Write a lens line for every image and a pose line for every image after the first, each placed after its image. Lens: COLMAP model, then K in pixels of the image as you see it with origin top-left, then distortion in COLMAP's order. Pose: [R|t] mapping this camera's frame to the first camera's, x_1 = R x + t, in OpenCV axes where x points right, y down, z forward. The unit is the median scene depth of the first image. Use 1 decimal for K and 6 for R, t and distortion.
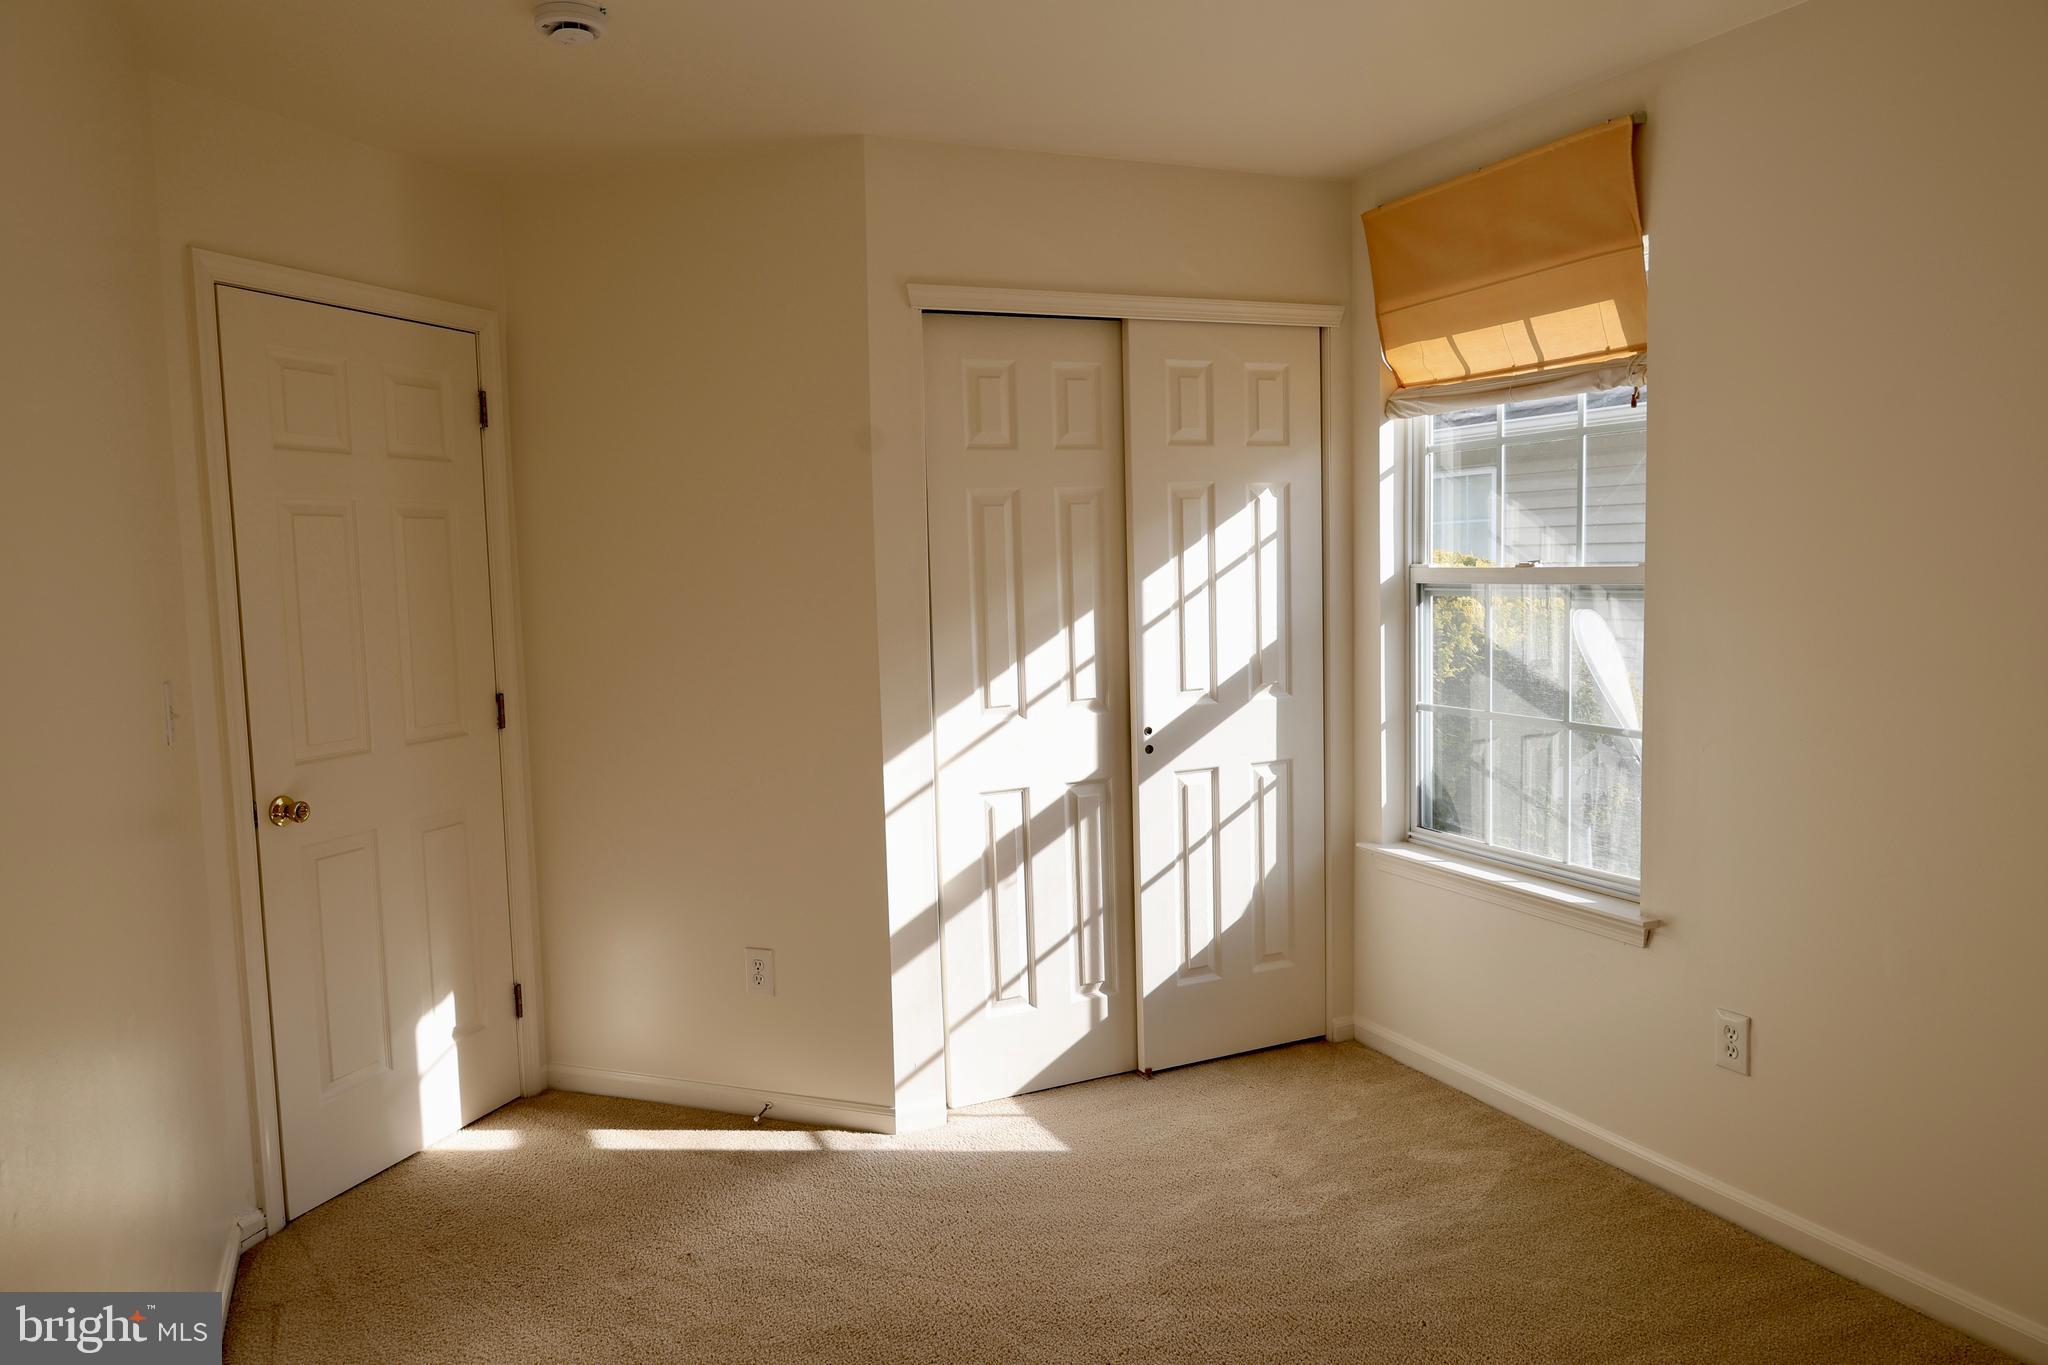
lens RADIAL K [[1411.5, 0, 1026.6], [0, 1411.5, 686.3], [0, 0, 1]] dist [-0.002954, -0.002992]
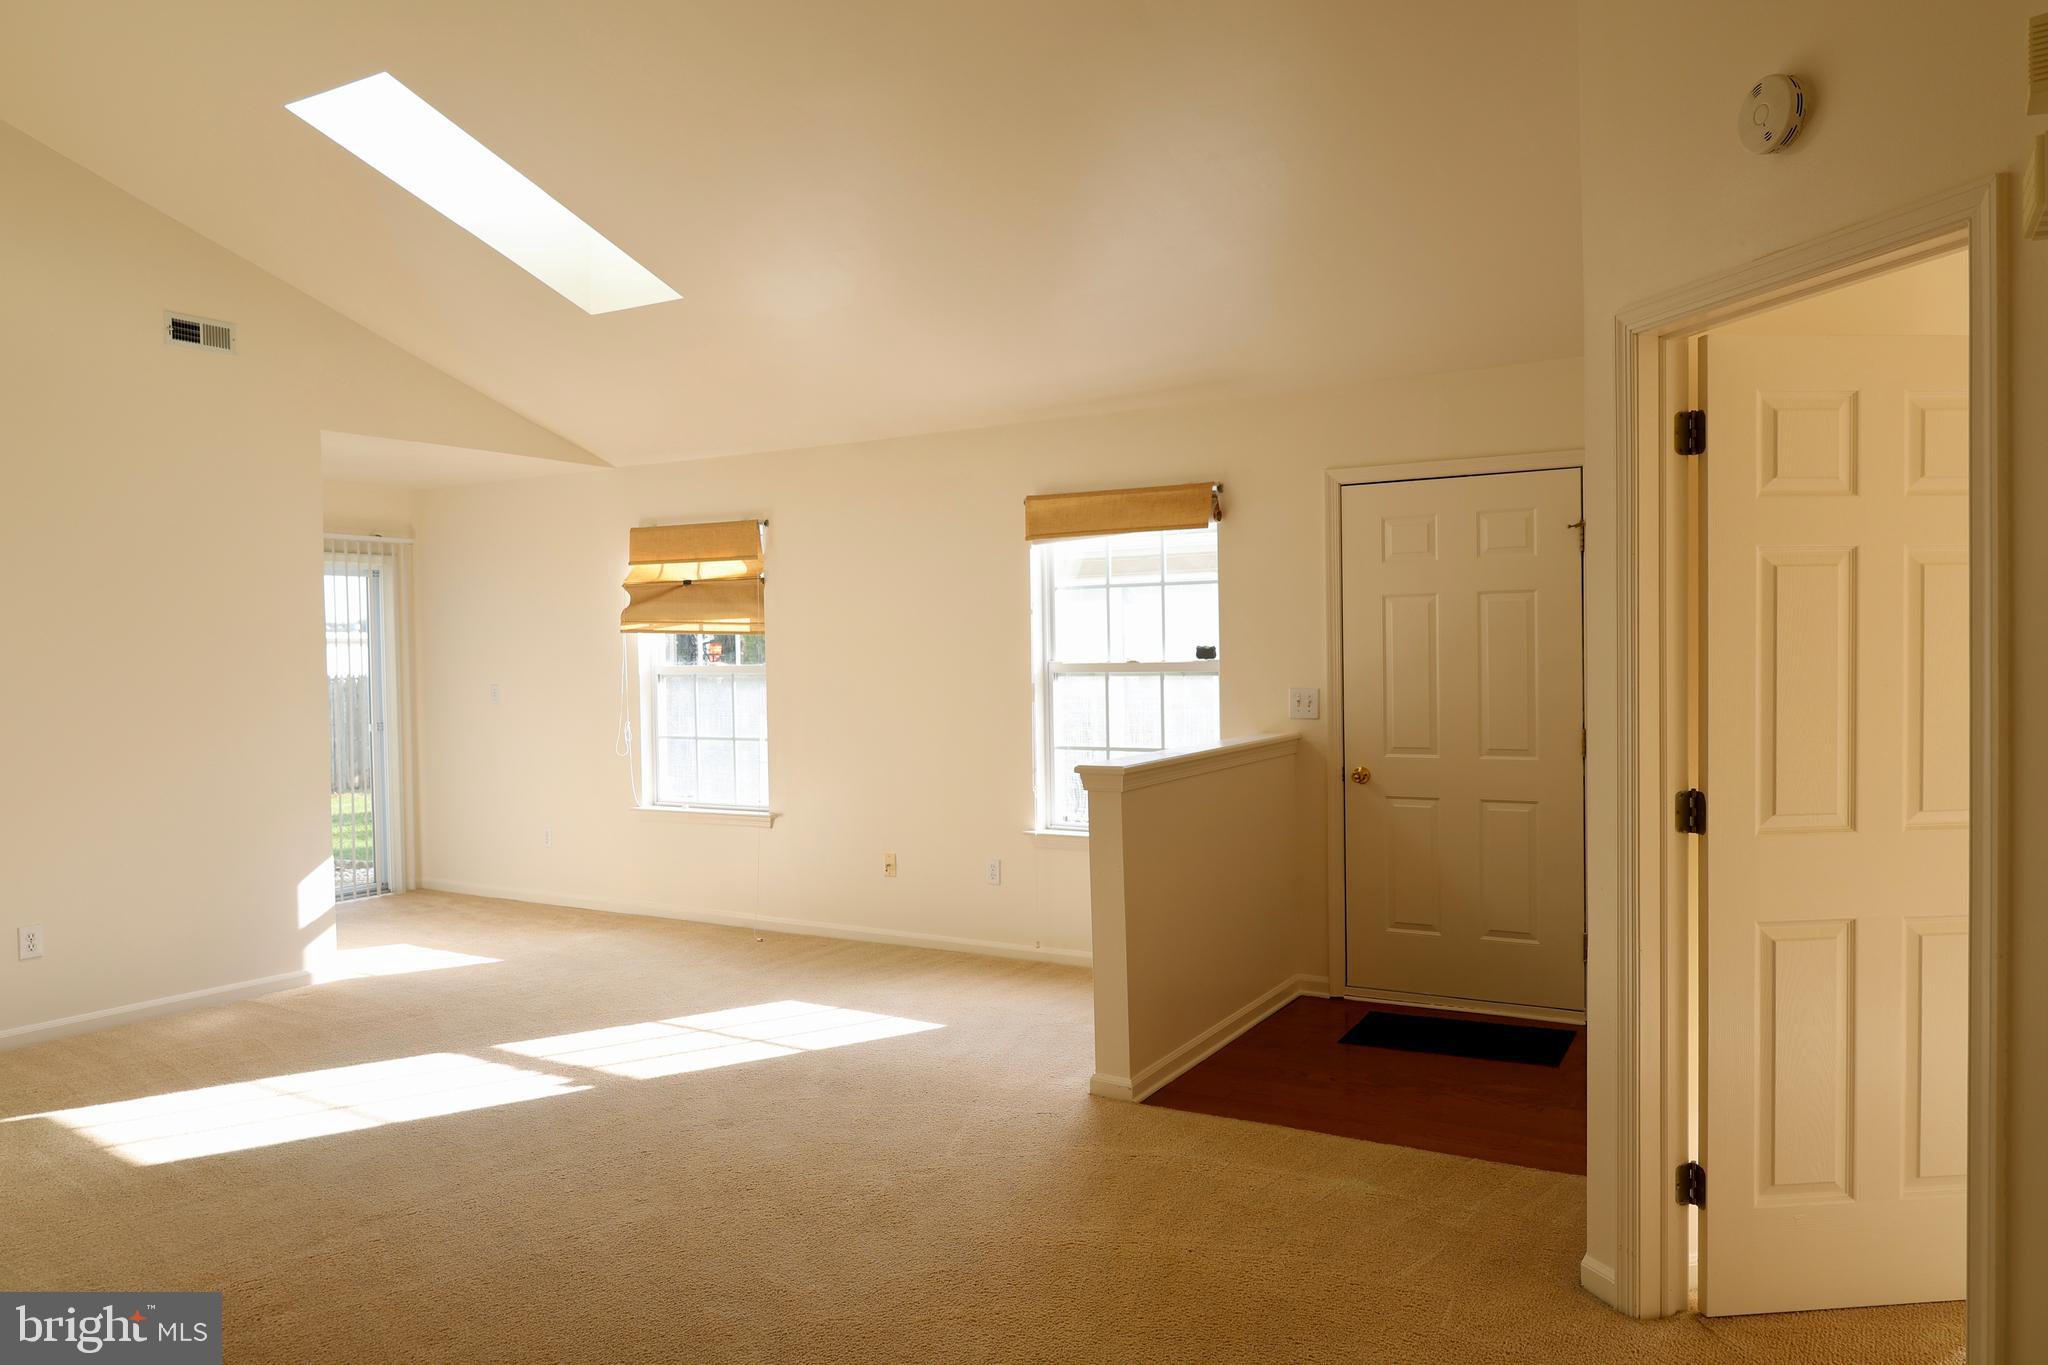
lens RADIAL K [[1411.5, 0, 1025.8], [0, 1411.5, 681.8], [0, 0, 1]] dist [-0.002954, -0.002992]
pose [[0.822167, -0.020878, 0.568864, -0.536273], [0.061992, 0.996667, -0.053018, 0.094755], [-0.565861, 0.078854, 0.820721, -1.168613]]
